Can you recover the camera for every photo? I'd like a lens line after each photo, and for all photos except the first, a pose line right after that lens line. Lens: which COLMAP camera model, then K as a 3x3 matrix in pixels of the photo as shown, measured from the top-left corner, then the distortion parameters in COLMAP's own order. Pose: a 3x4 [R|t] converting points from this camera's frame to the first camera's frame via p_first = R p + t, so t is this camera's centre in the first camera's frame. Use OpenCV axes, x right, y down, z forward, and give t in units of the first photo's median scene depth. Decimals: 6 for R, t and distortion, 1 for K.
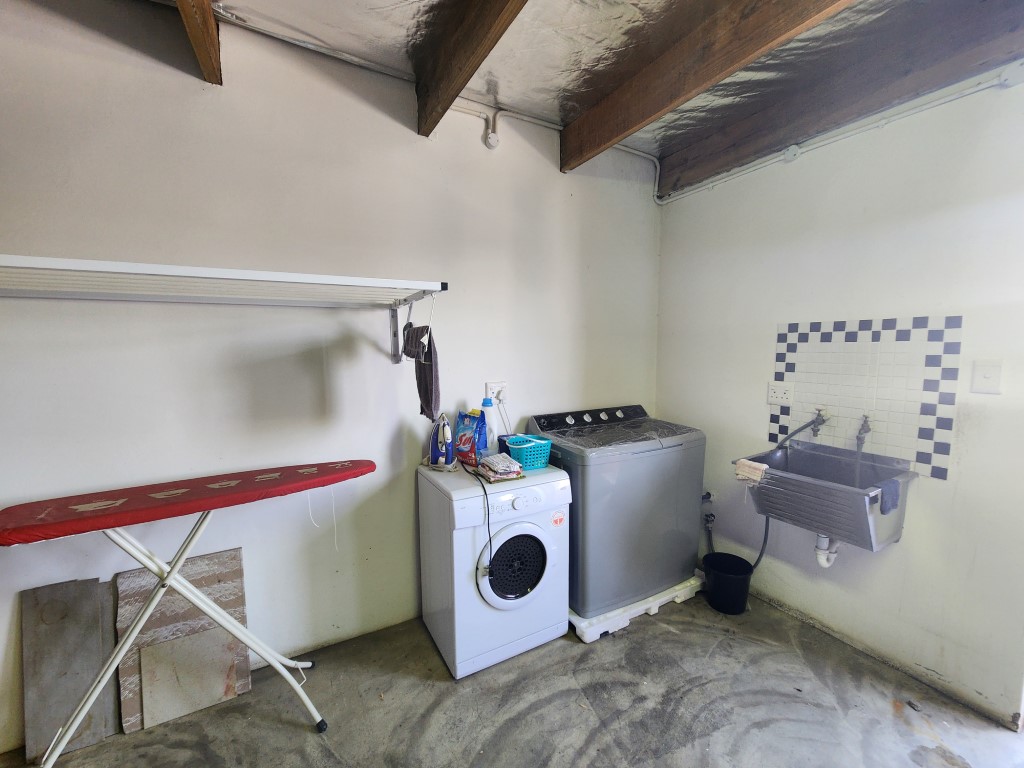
lens RADIAL K [[416.0, 0, 513.1], [0, 416.0, 390.5], [0, 0, 1]] dist [-0.000513, -0.000443]
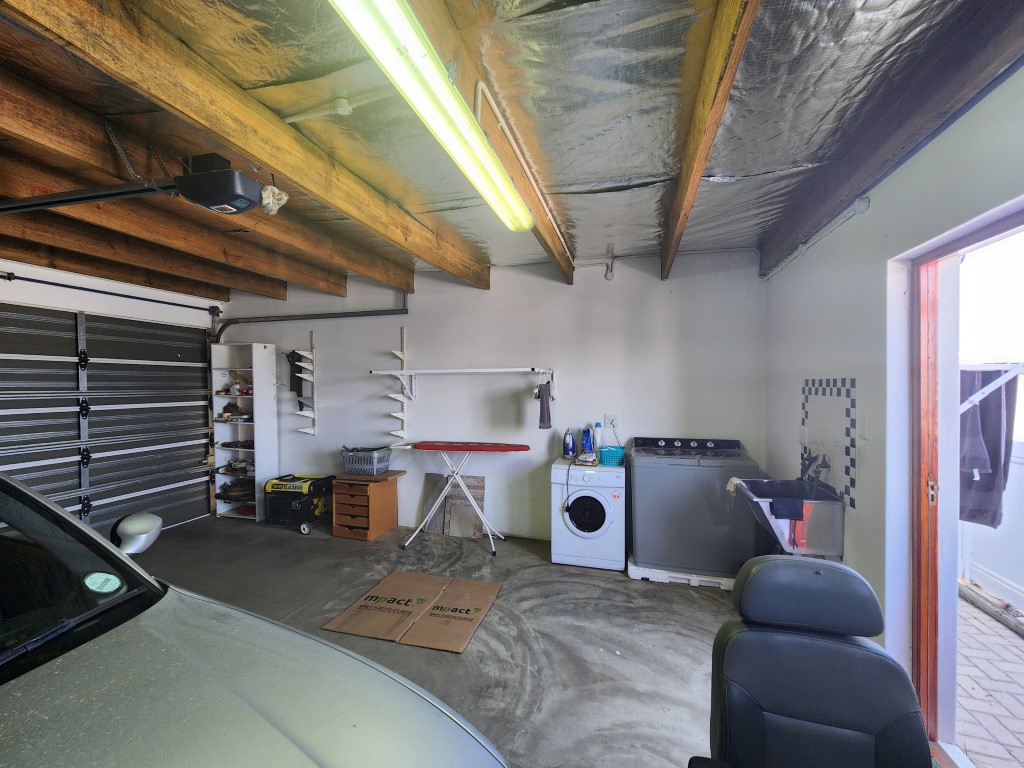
lens RADIAL K [[416.0, 0, 513.1], [0, 416.0, 390.5], [0, 0, 1]] dist [-0.000513, -0.000443]
pose [[0.707908, 0.016134, -0.706121, 1.060486], [-0.077129, 0.995526, -0.054578, 0.008665], [0.702081, 0.093098, 0.705985, -0.563334]]
